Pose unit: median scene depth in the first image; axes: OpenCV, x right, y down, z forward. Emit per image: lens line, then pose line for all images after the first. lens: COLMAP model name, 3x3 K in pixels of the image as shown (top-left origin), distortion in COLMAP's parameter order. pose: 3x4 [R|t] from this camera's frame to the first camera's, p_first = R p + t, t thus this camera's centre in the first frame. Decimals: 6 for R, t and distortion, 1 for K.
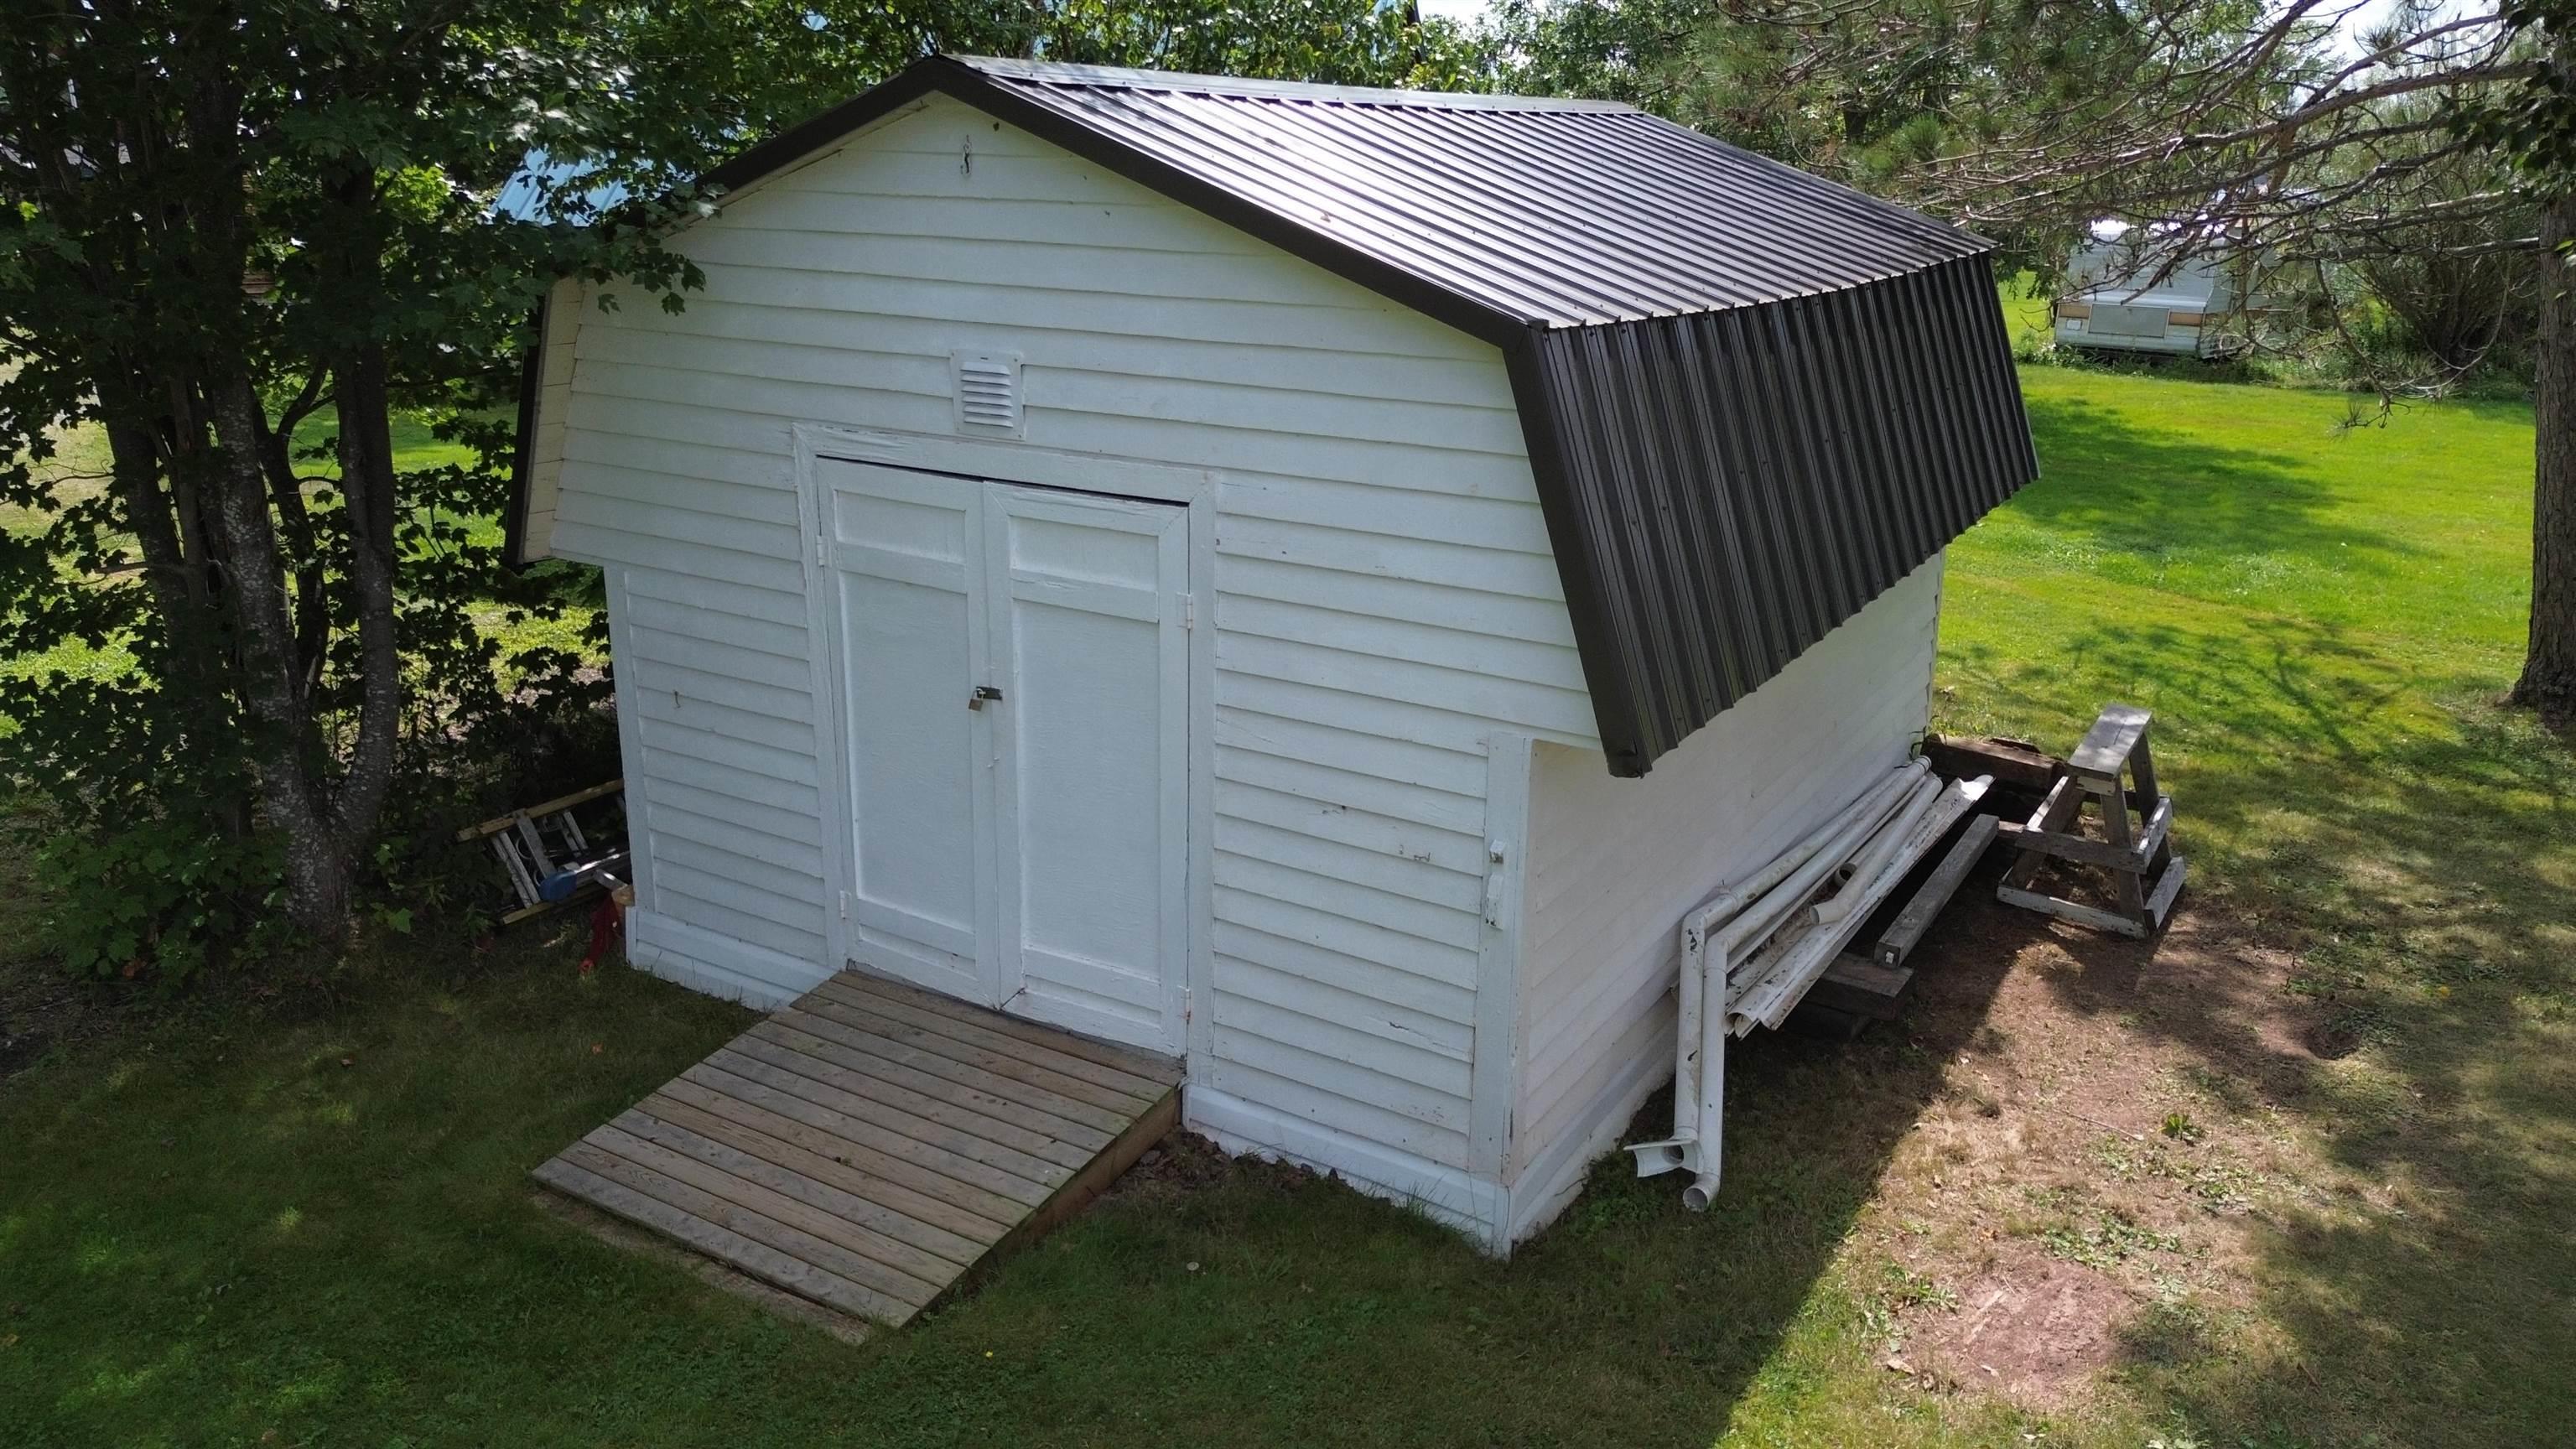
lens RADIAL K [[1834.8, 0, 1290.1], [0, 1834.8, 726.1], [0, 0, 1]] dist [0.044591, -0.035147]
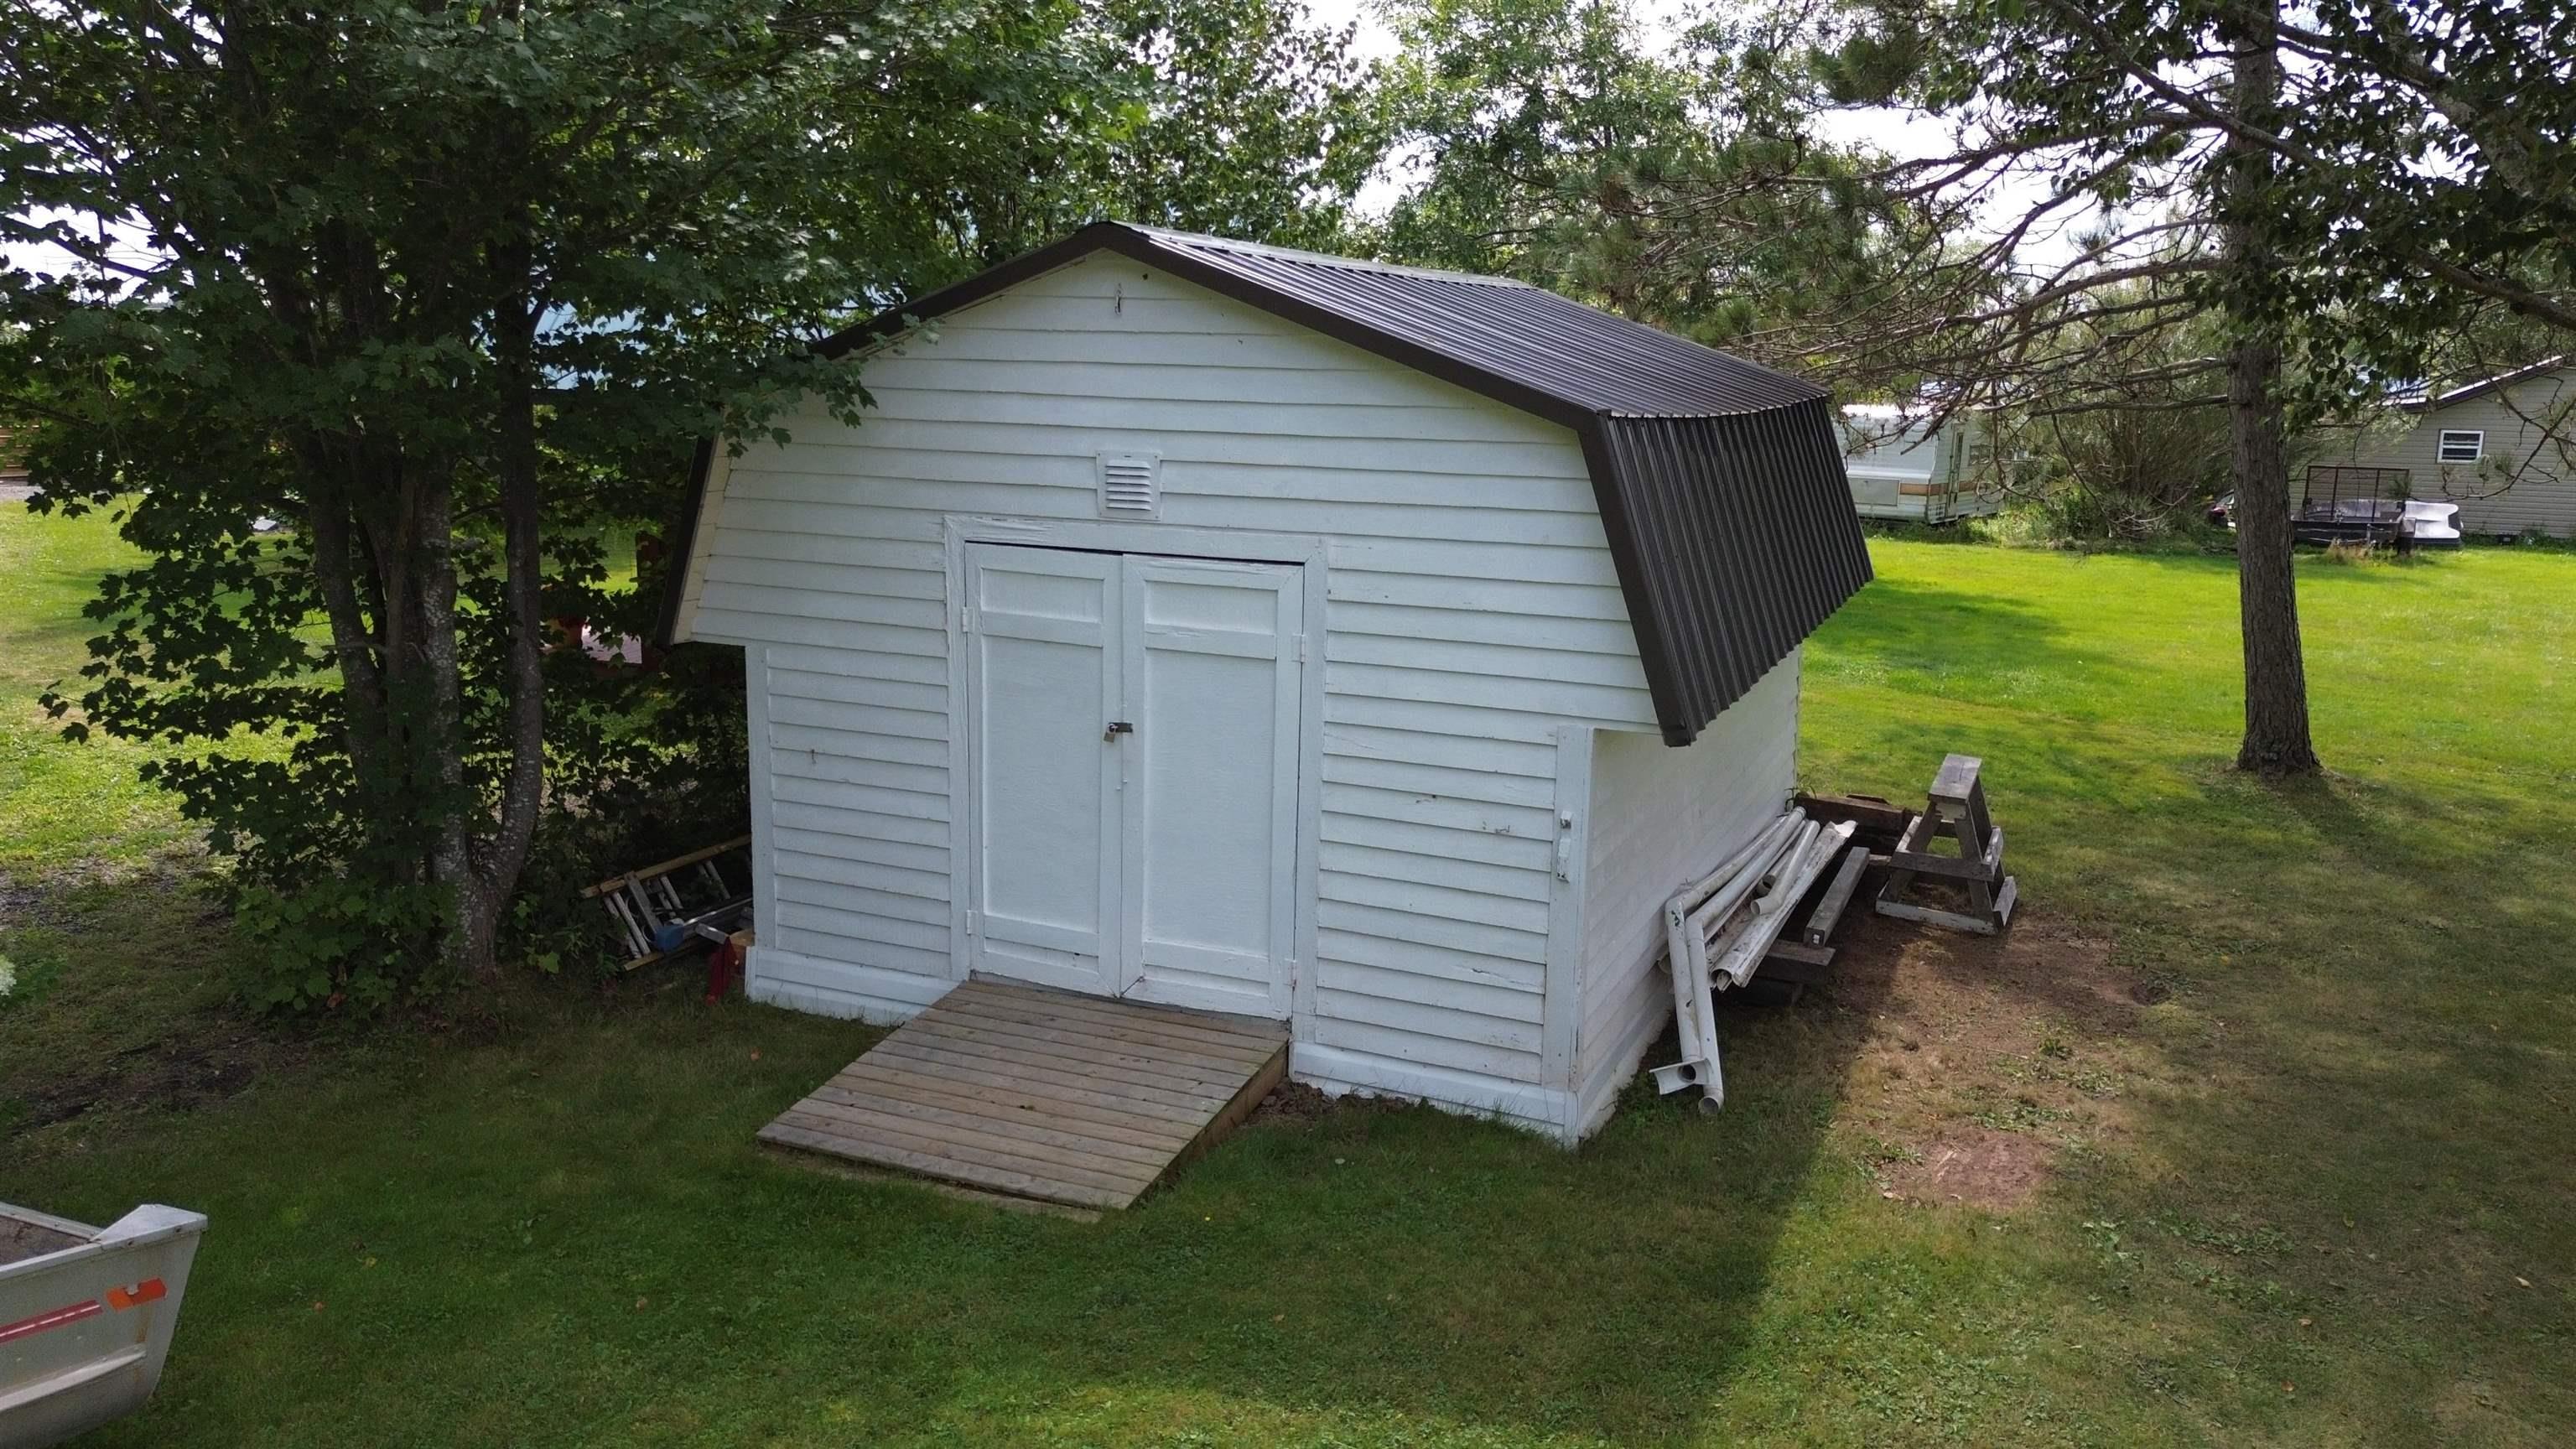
lens RADIAL K [[1834.8, 0, 1291.2], [0, 1834.8, 720.0], [0, 0, 1]] dist [0.044591, -0.035147]
pose [[0.991293, -0.020749, 0.130027, -0.199719], [0.034094, 0.994275, -0.101263, 0.099934], [-0.127182, 0.104814, 0.986326, -0.212883]]
